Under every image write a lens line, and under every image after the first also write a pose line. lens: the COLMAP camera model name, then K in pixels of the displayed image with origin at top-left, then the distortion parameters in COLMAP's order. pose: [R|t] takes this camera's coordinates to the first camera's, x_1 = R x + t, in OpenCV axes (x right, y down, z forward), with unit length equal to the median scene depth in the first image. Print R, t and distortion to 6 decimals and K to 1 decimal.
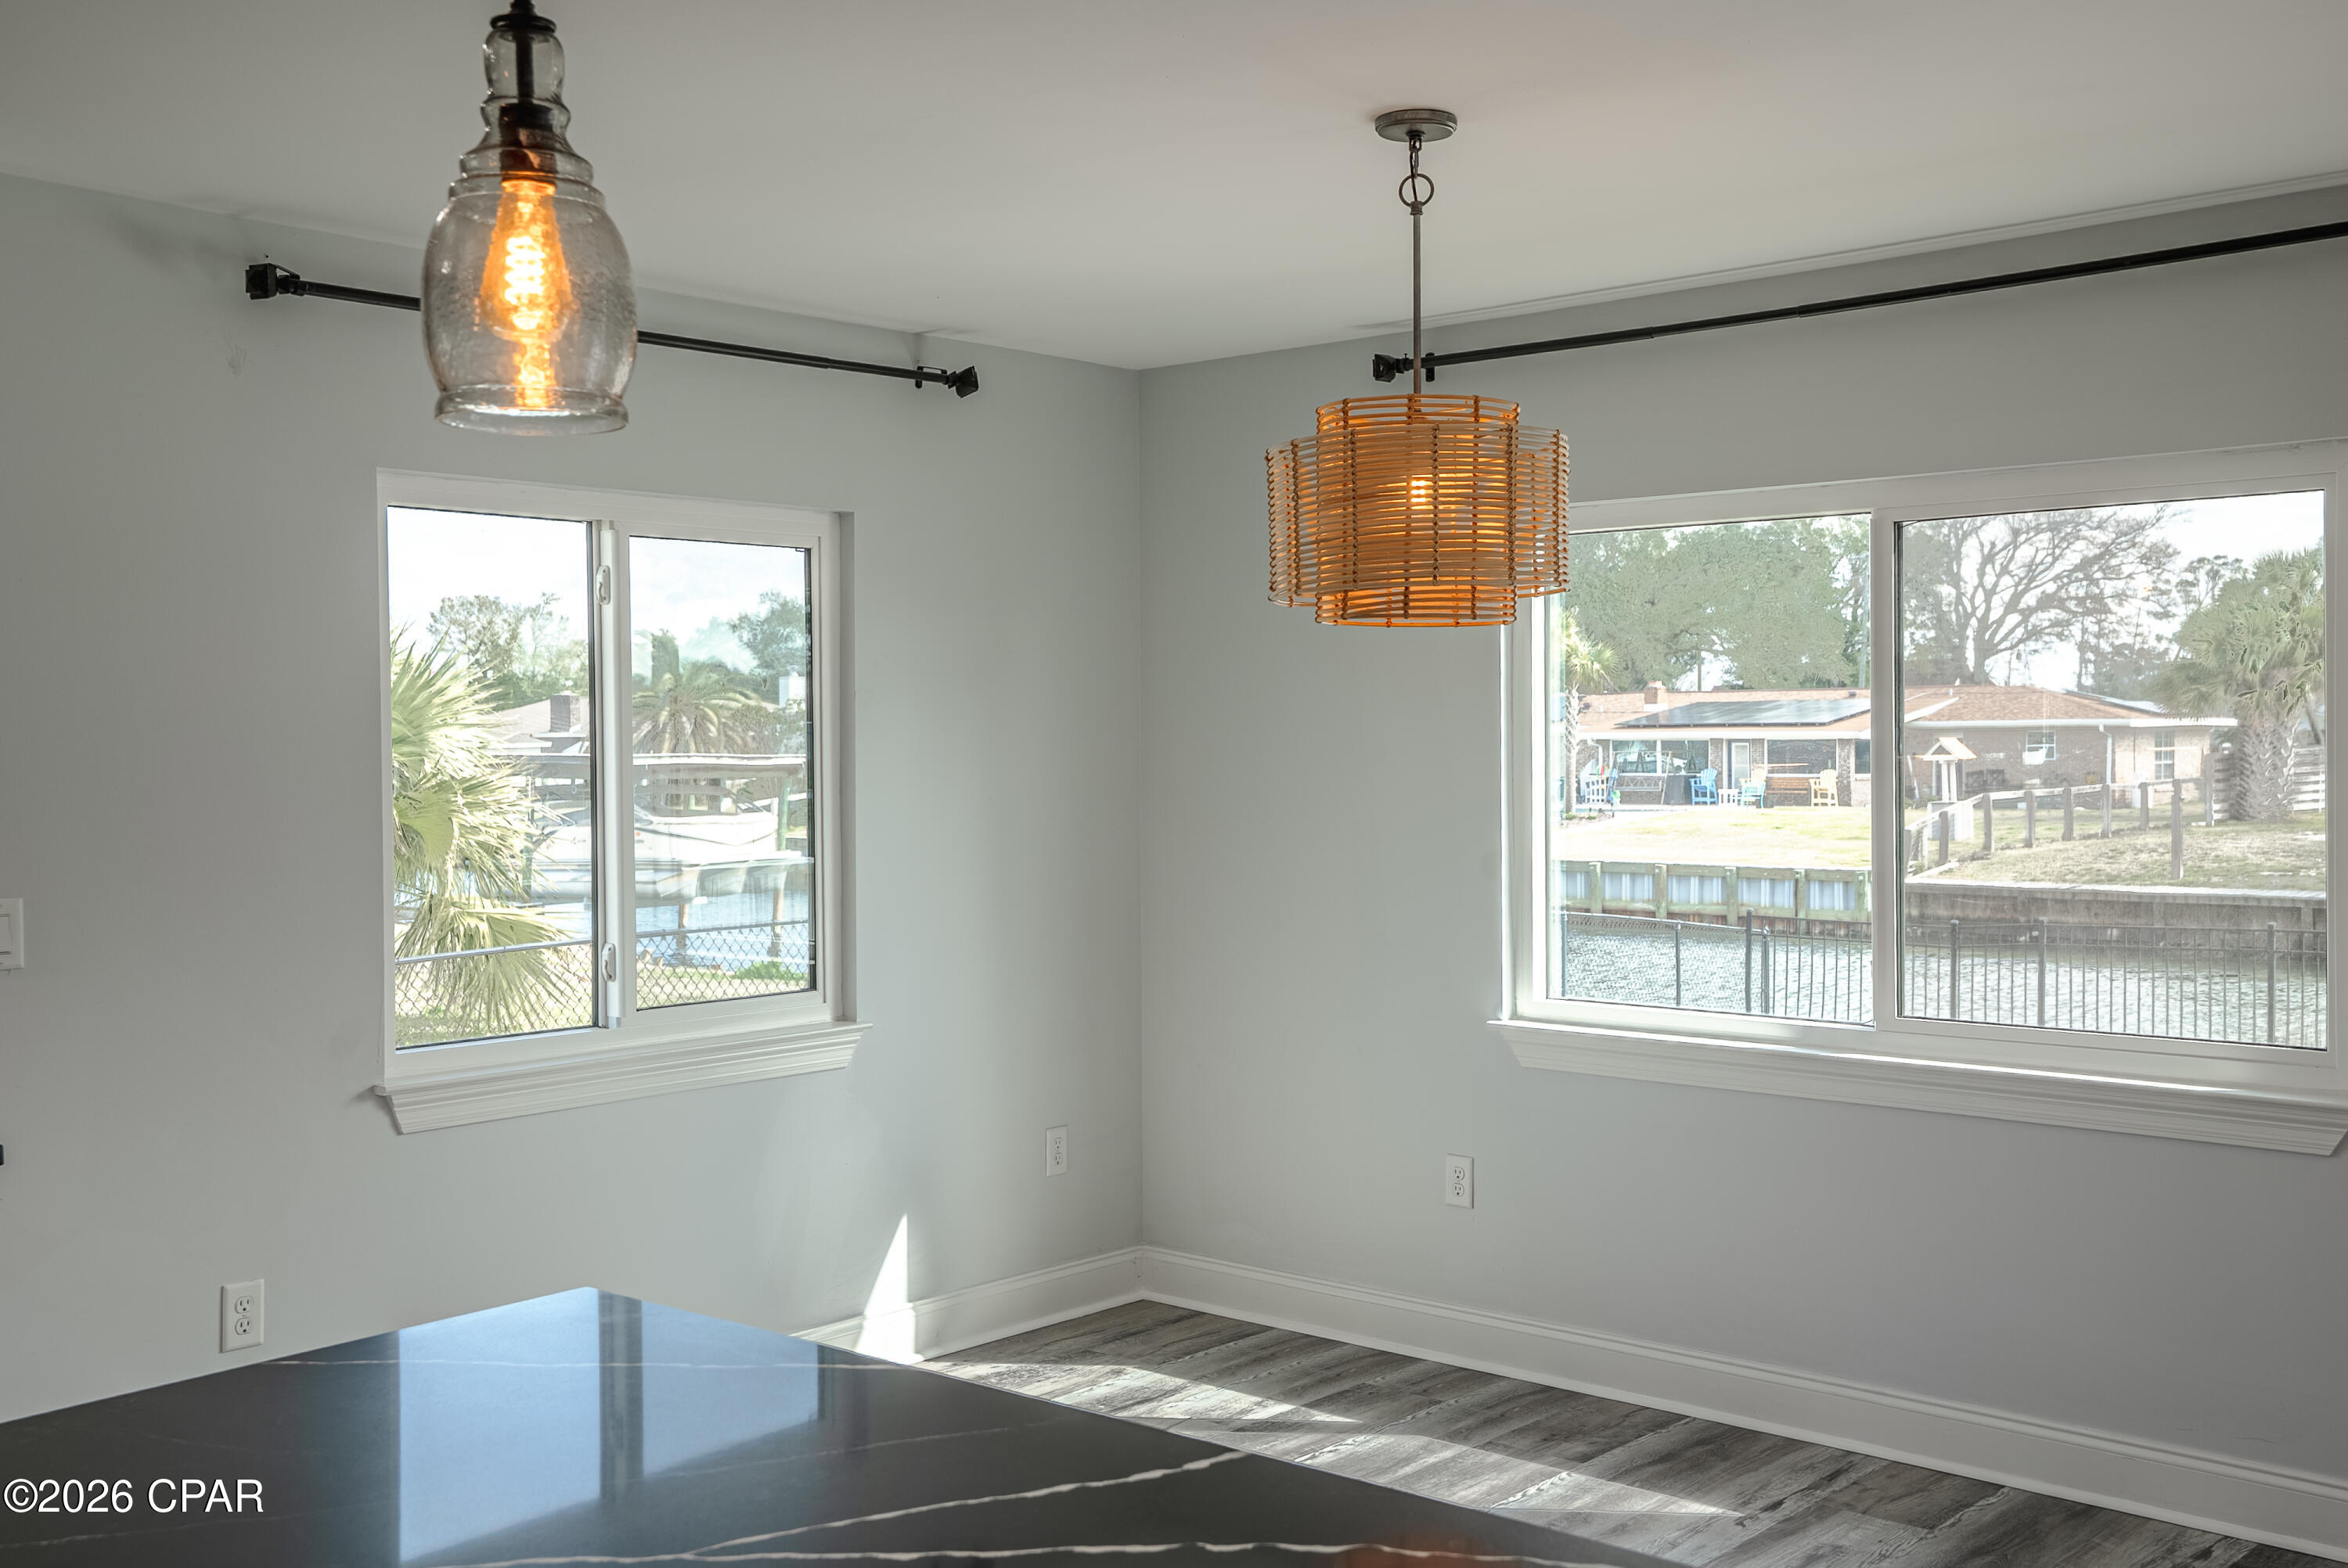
lens RADIAL K [[2324.6, 0, 1174.0], [0, 2324.6, 784.0], [0, 0, 1]] dist [0.078743, 0.001474]
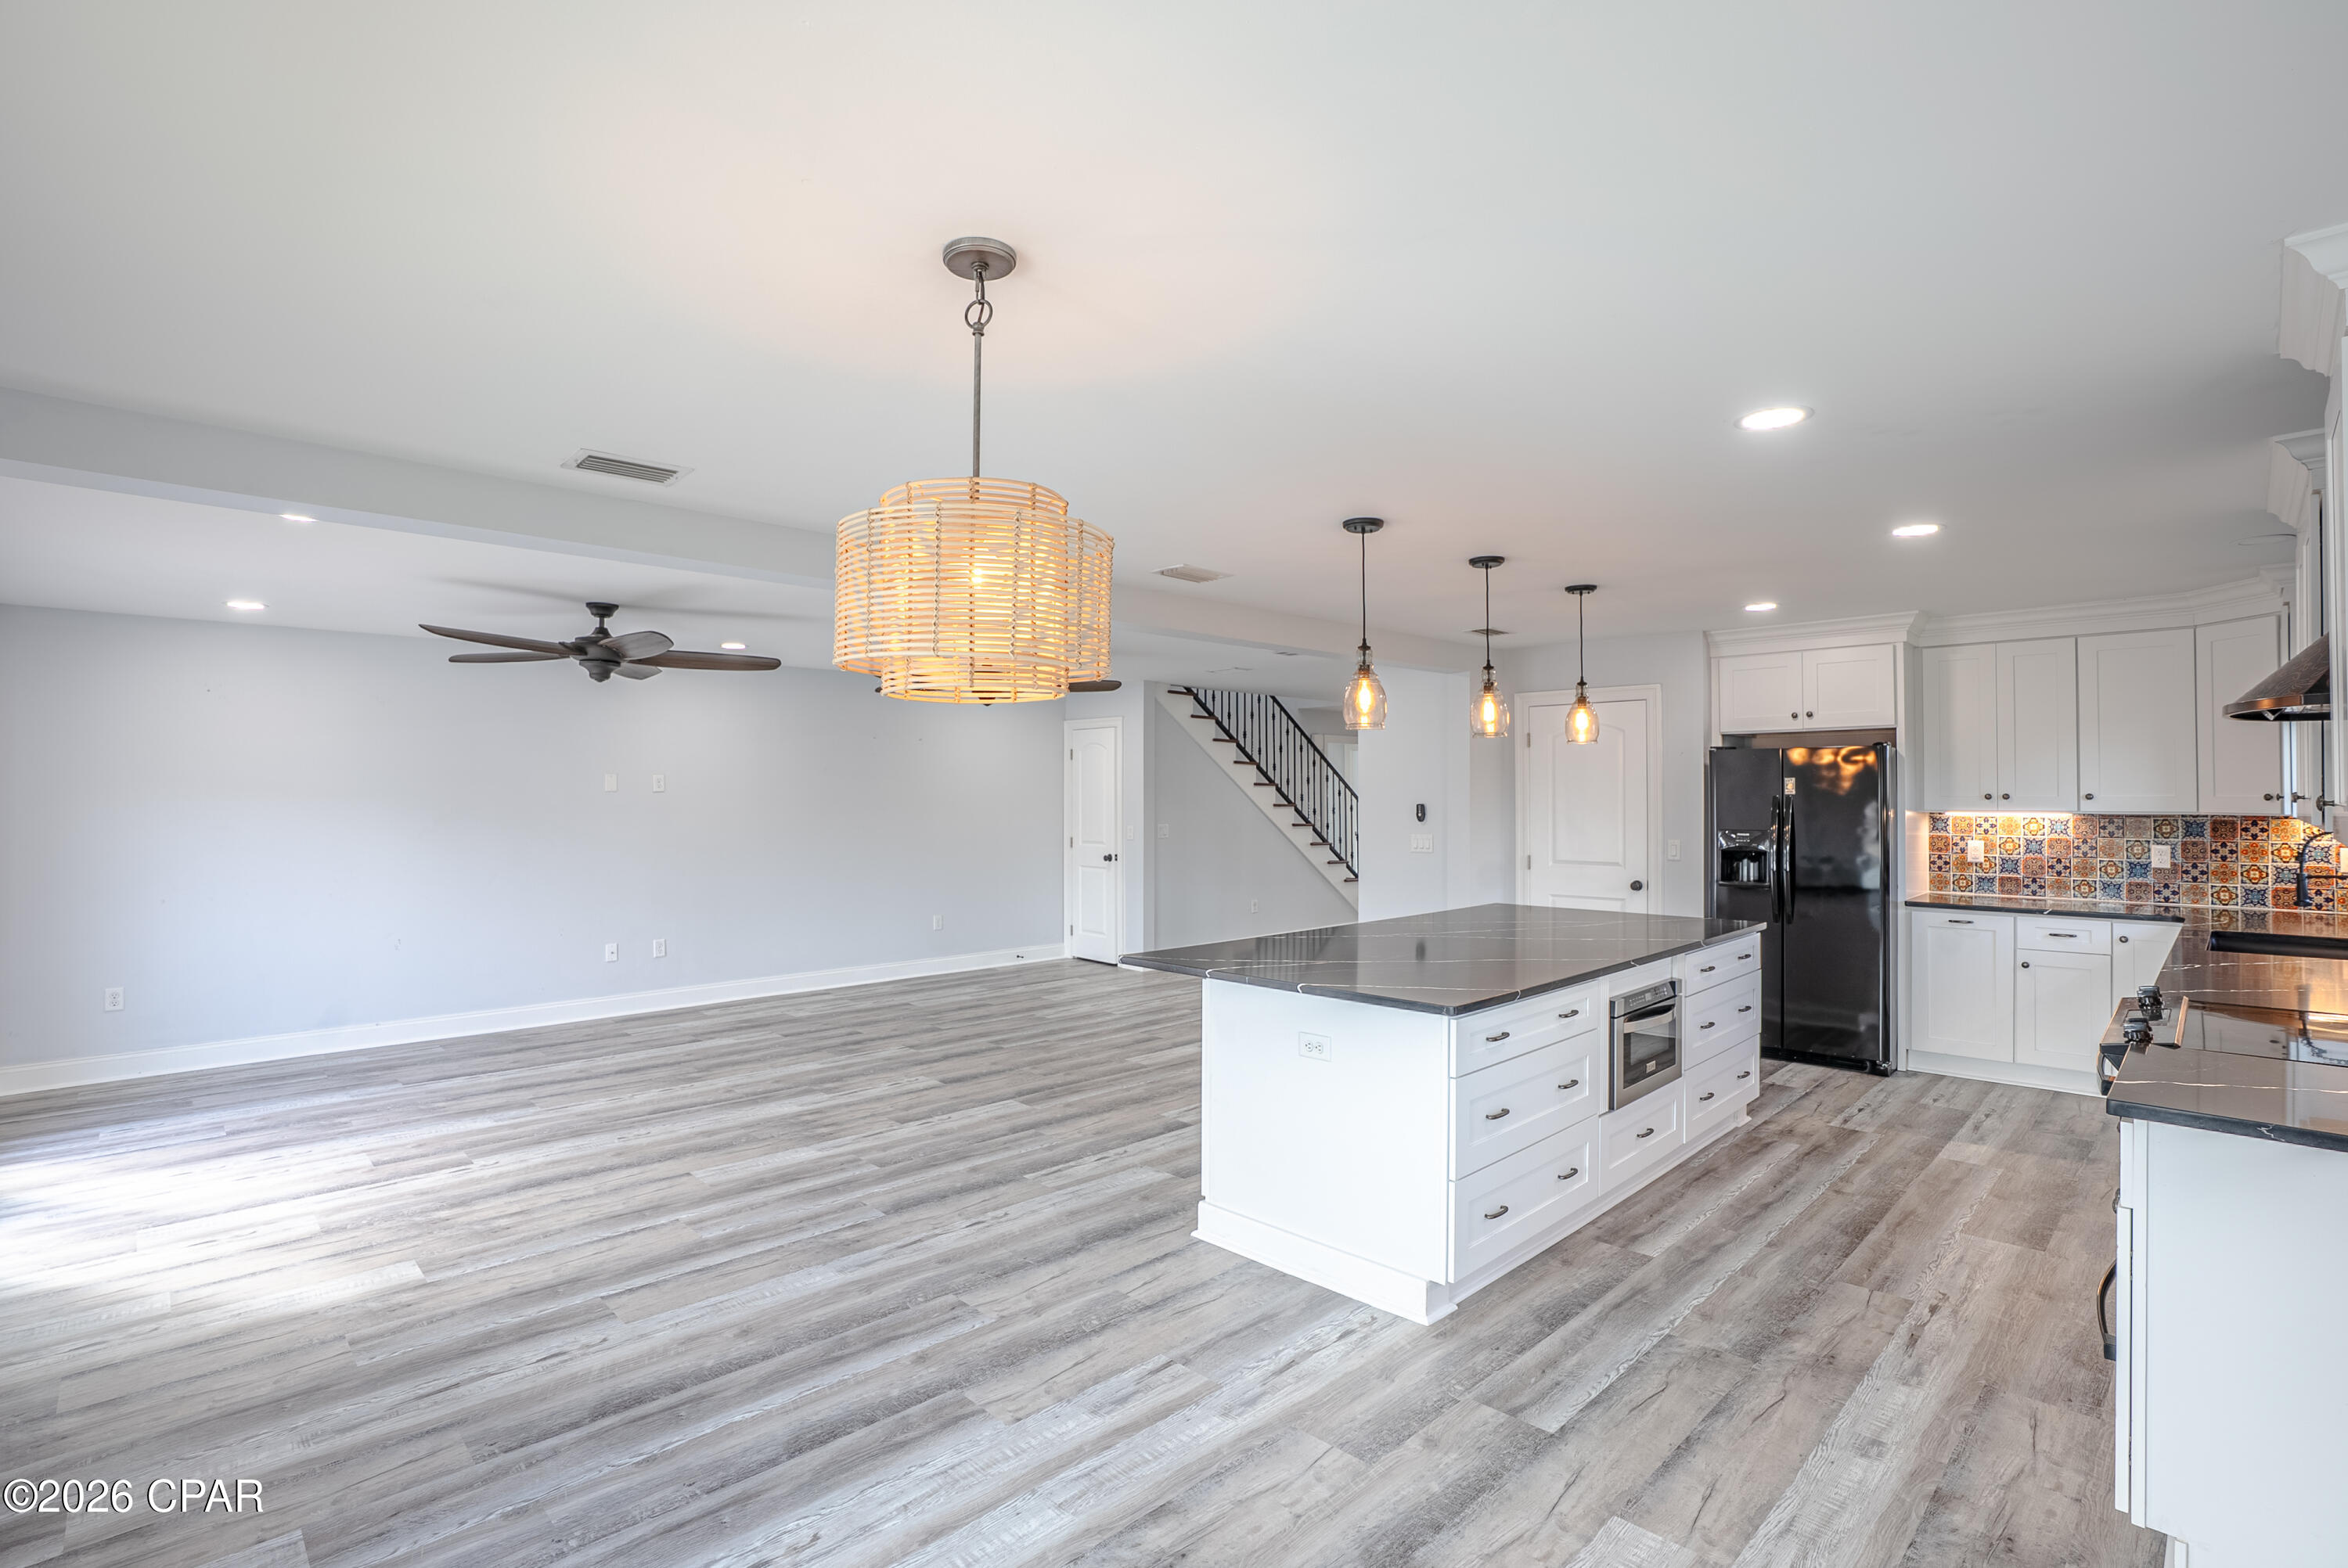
lens RADIAL K [[1089.4, 0, 1178.6], [0, 1089.4, 777.3], [0, 0, 1]] dist [-0.070595, 0.024670]
pose [[-0.997402, 0.007869, 0.071604, -0.016934], [0.008036, 0.999966, 0.002047, -0.019375], [-0.071585, 0.002617, -0.997431, 0.994955]]
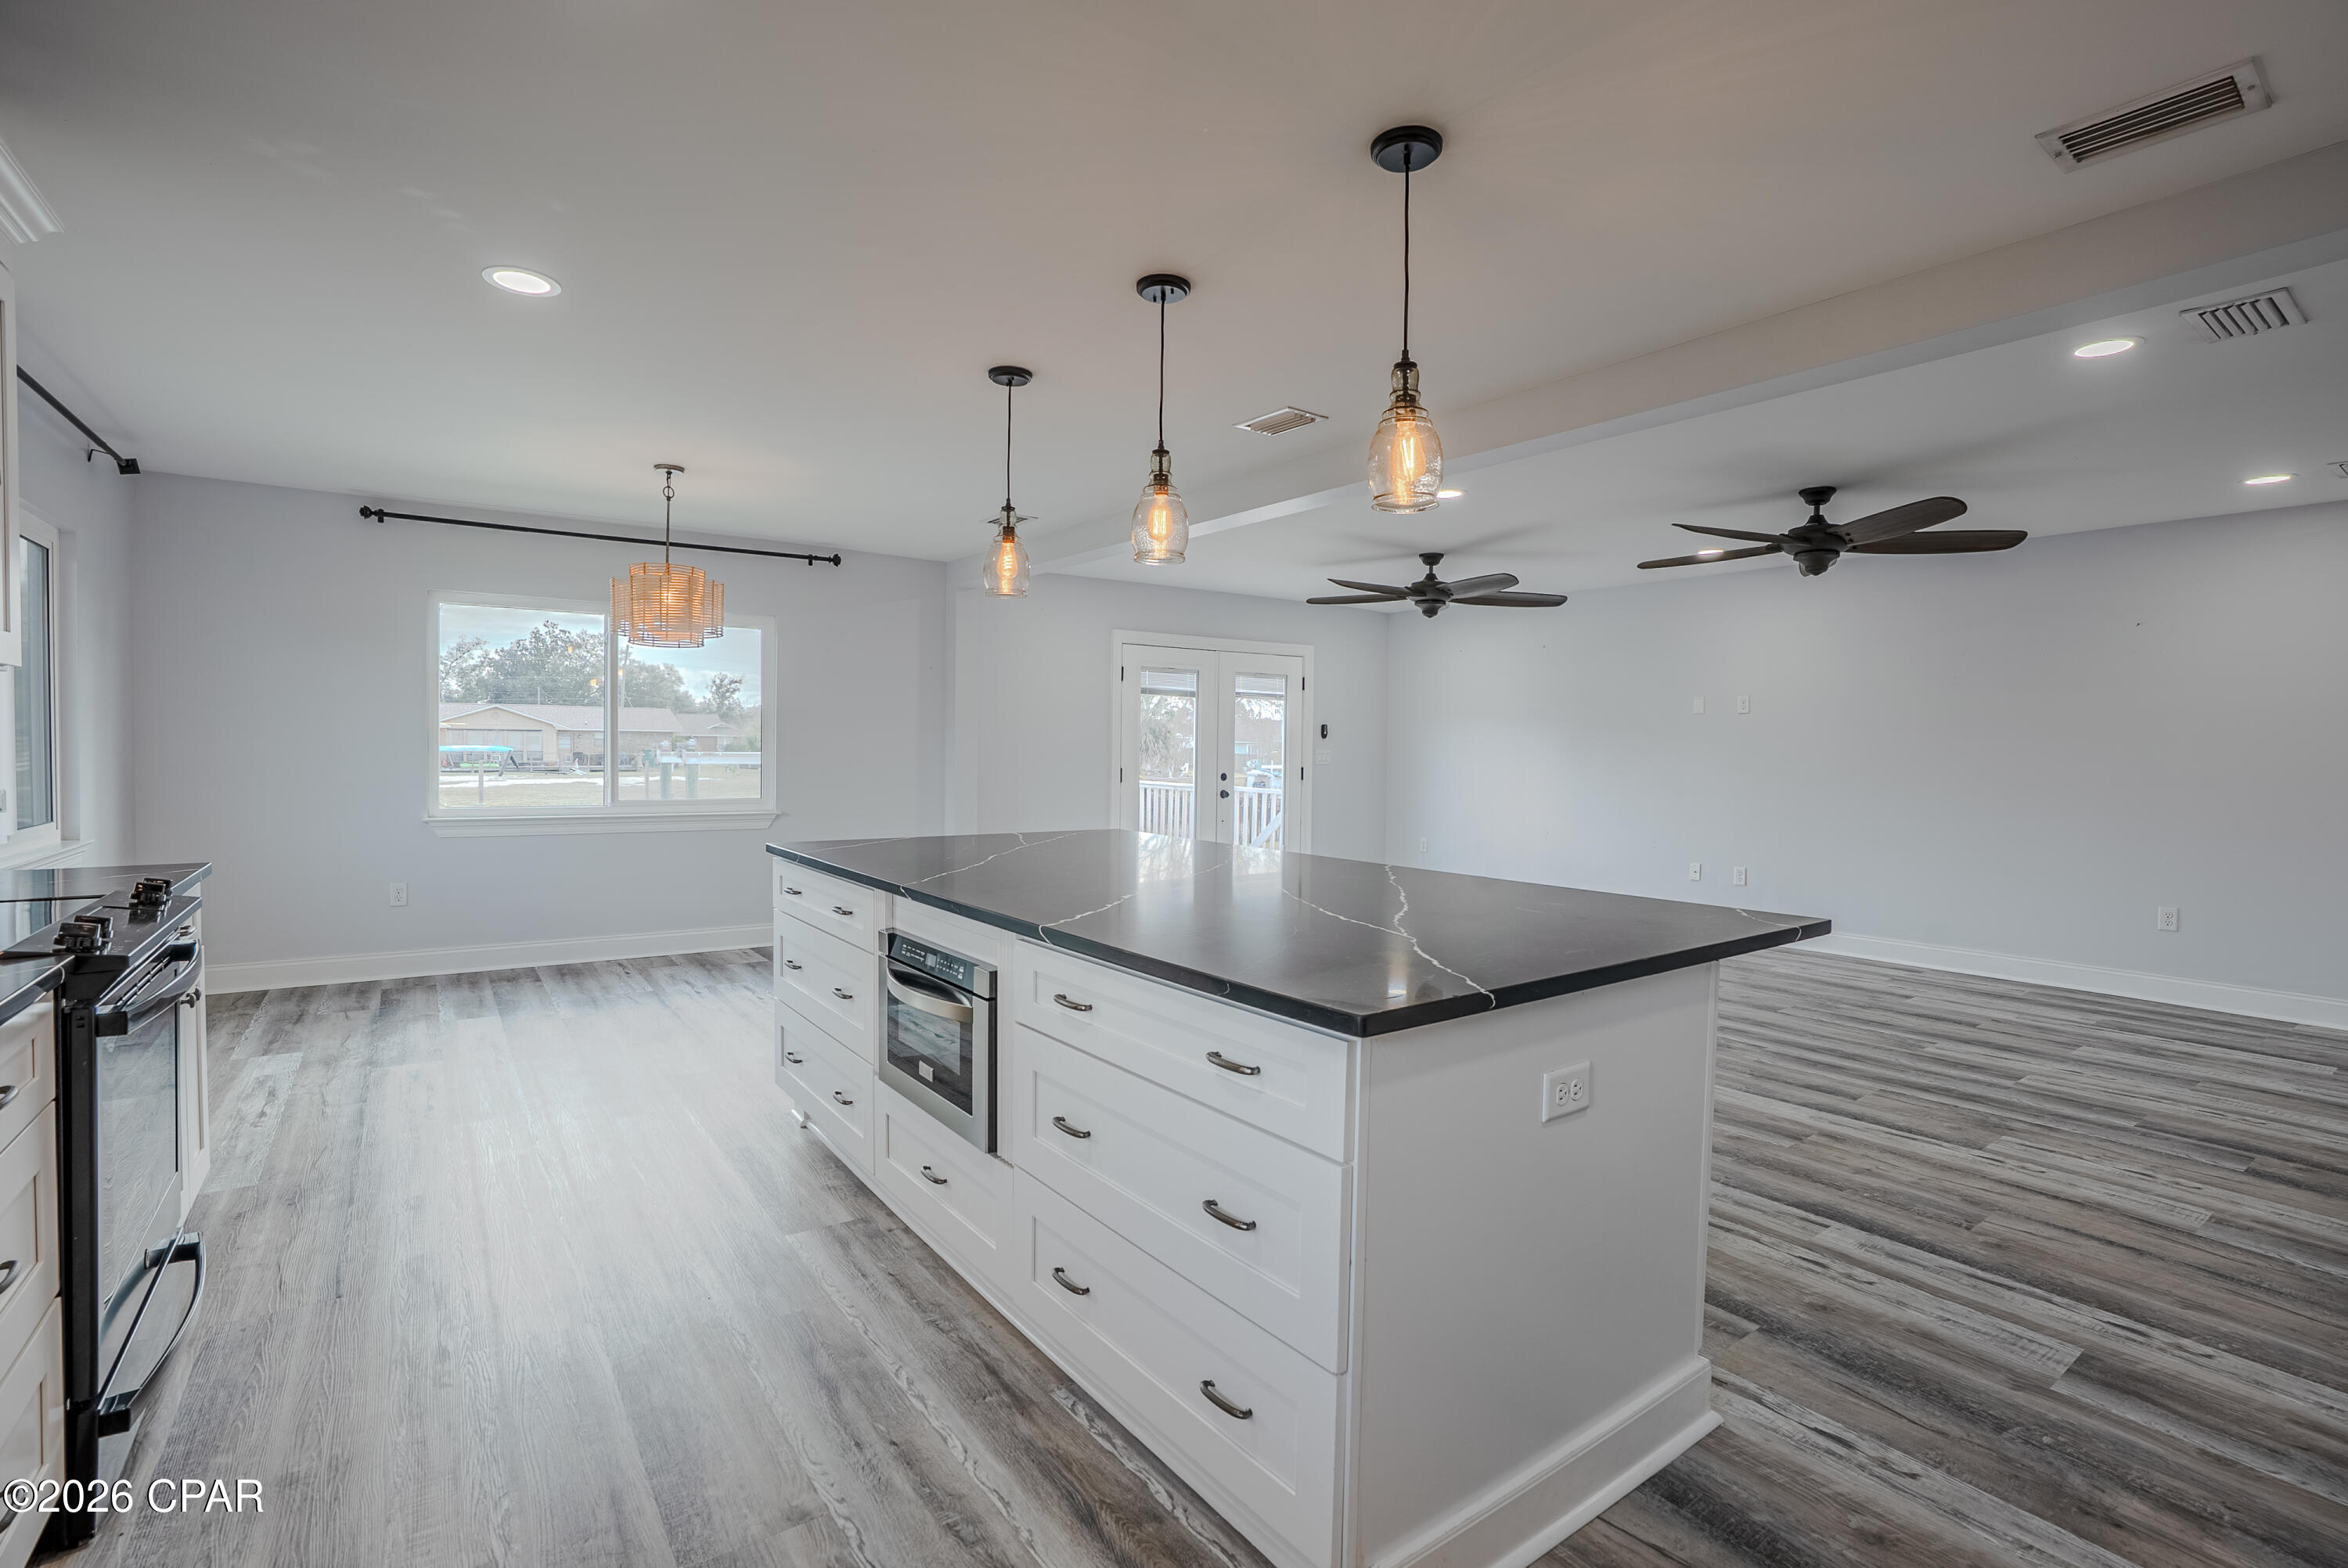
lens RADIAL K [[1098.9, 0, 1186.5], [0, 1098.9, 770.5], [0, 0, 1]] dist [-0.064849, 0.024638]
pose [[0.216961, -0.012496, 0.976100, -0.686265], [0.004290, 0.999921, 0.011847, 0.046649], [-0.976171, 0.001617, 0.216998, 0.070222]]
